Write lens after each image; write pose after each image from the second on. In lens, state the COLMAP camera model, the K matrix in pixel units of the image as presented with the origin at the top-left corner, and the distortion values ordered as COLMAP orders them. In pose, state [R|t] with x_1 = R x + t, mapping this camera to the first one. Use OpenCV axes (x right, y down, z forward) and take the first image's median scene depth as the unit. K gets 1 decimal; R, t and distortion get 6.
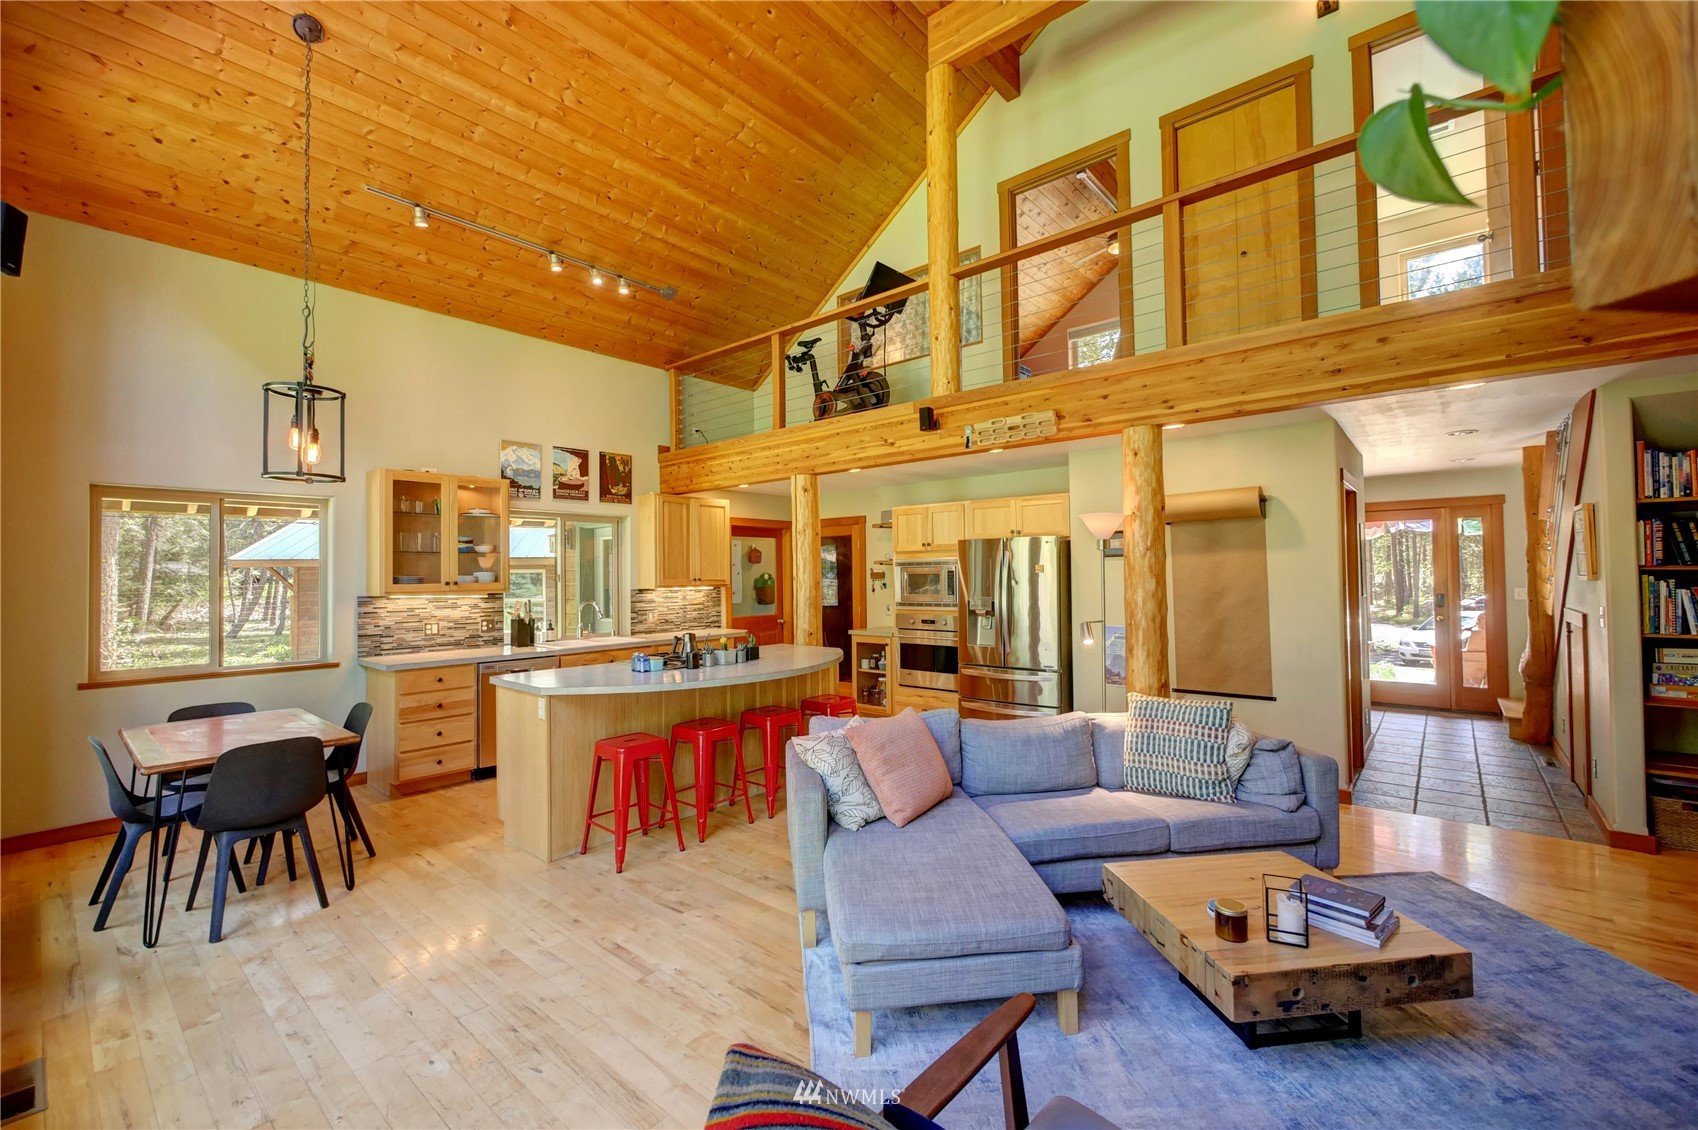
lens RADIAL K [[703.5, 0, 853.8], [0, 703.5, 560.6], [0, 0, 1]] dist [-0.001652, -0.000558]
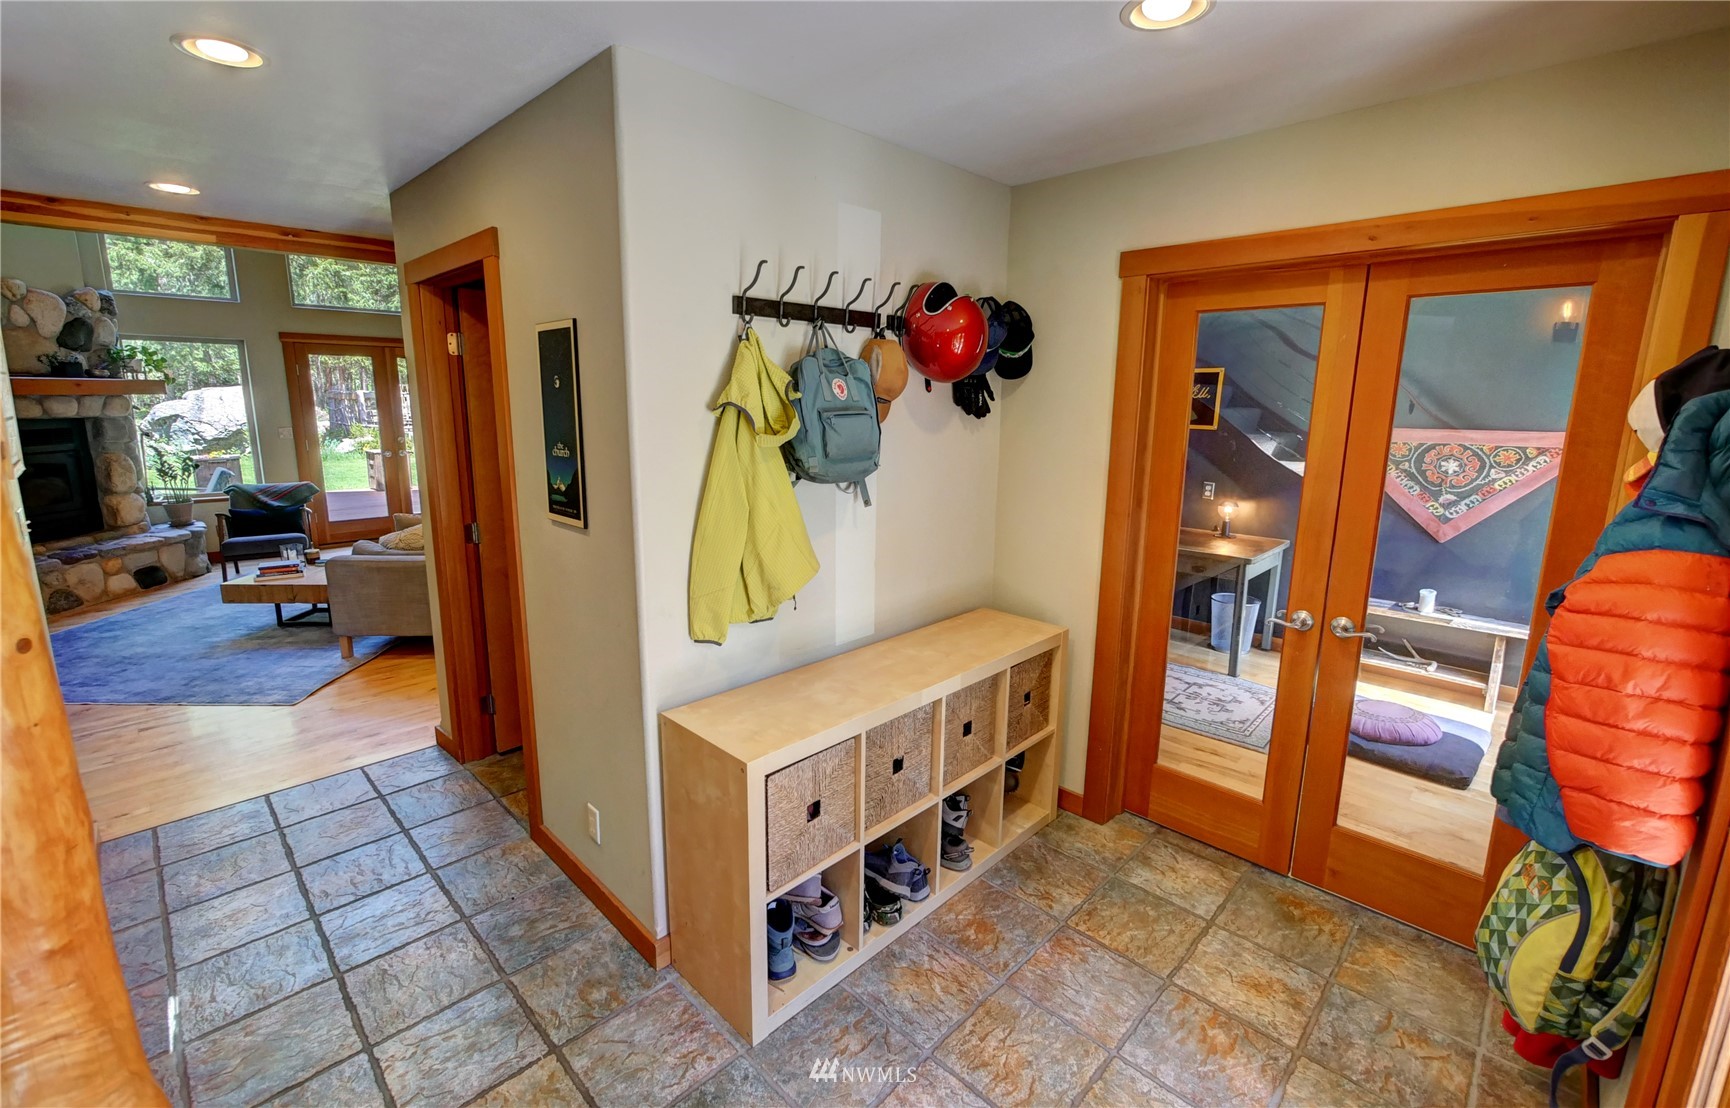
lens RADIAL K [[741.6, 0, 861.0], [0, 741.6, 538.4], [0, 0, 1]] dist [-0.001640, -0.000236]
pose [[-0.082713, 0.199840, -0.976331, 1.053228], [0.008468, 0.979794, 0.199832, -0.017868], [0.996537, 0.008261, -0.082734, 1.139661]]
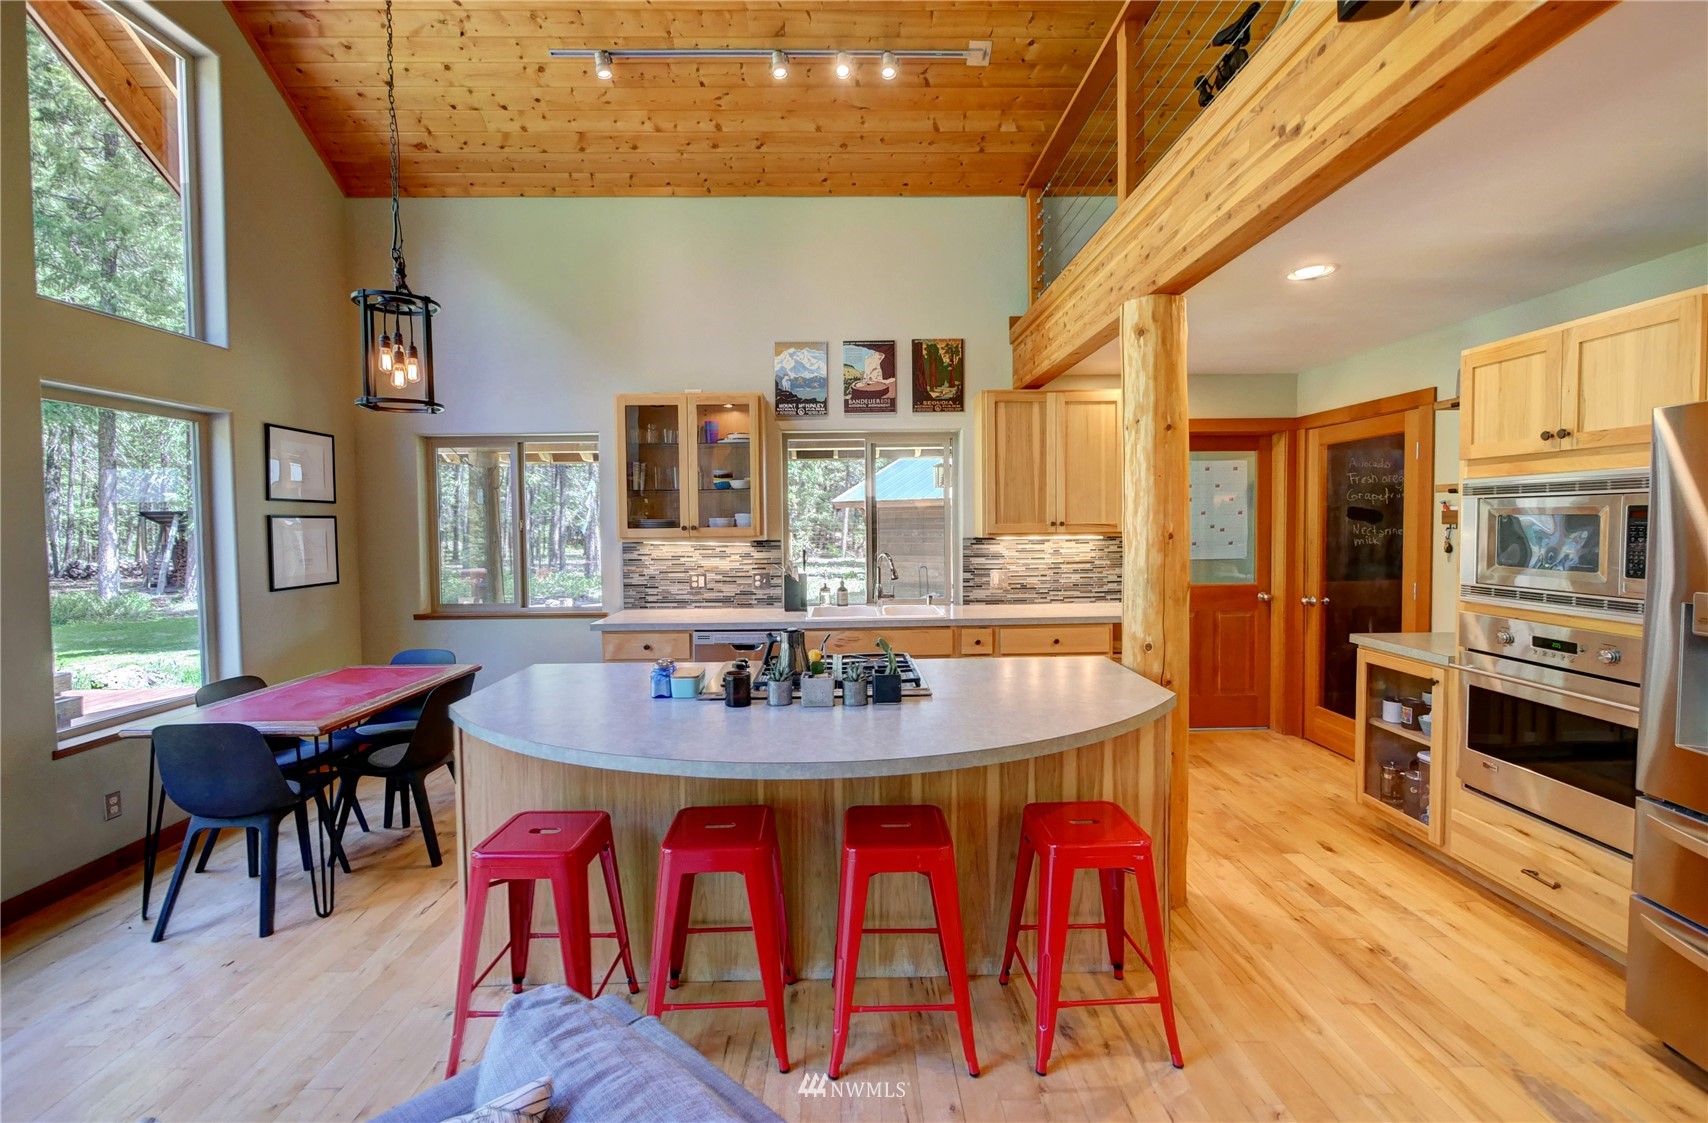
lens RADIAL K [[715.7, 0, 855.3], [0, 715.7, 546.1], [0, 0, 1]] dist [-0.006876, 0.000386]
pose [[0.663681, 0.031992, -0.747331, 0.154517], [0.018273, 0.998093, 0.058955, 0.007287], [0.747792, -0.052783, 0.661831, 0.536406]]
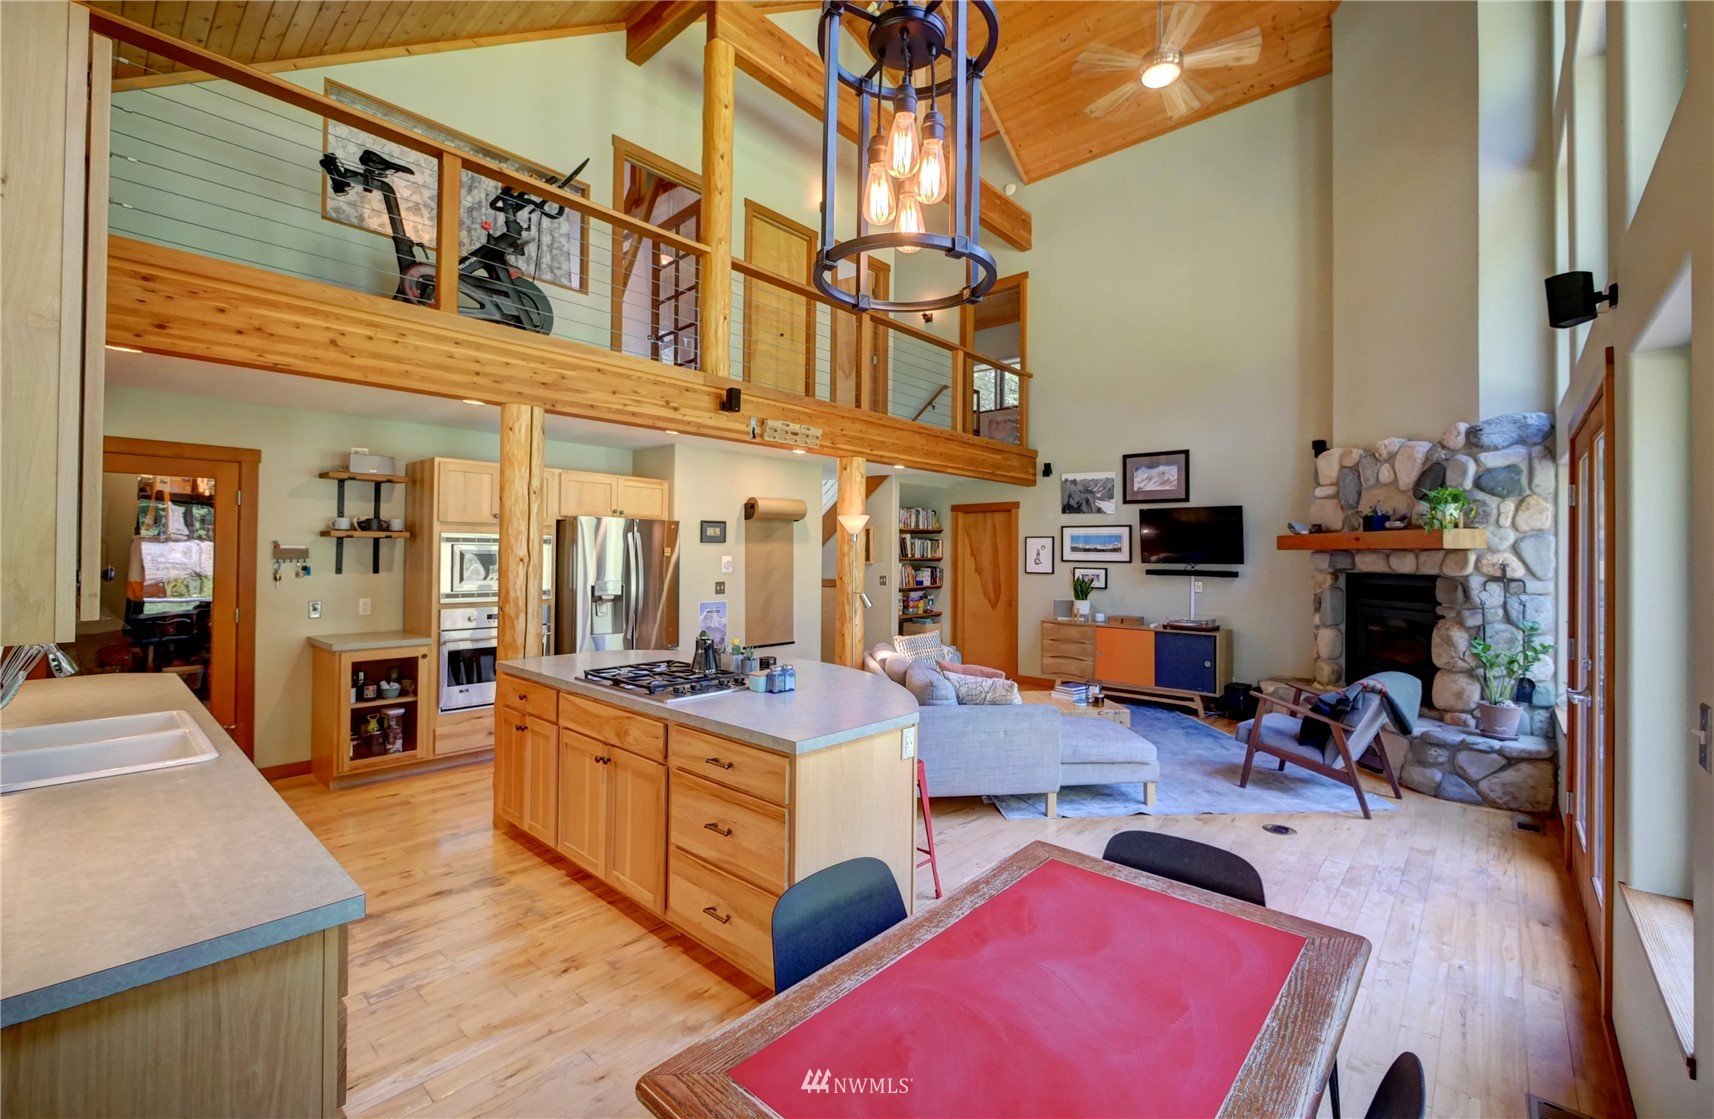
lens RADIAL K [[715.4, 0, 864.3], [0, 715.4, 546.2], [0, 0, 1]] dist [-0.009921, 0.000359]
pose [[0.022681, 0.023295, 0.999471, -0.737463], [-0.029899, 0.999297, -0.022612, 0.017911], [-0.999296, -0.029370, 0.023361, 0.650622]]
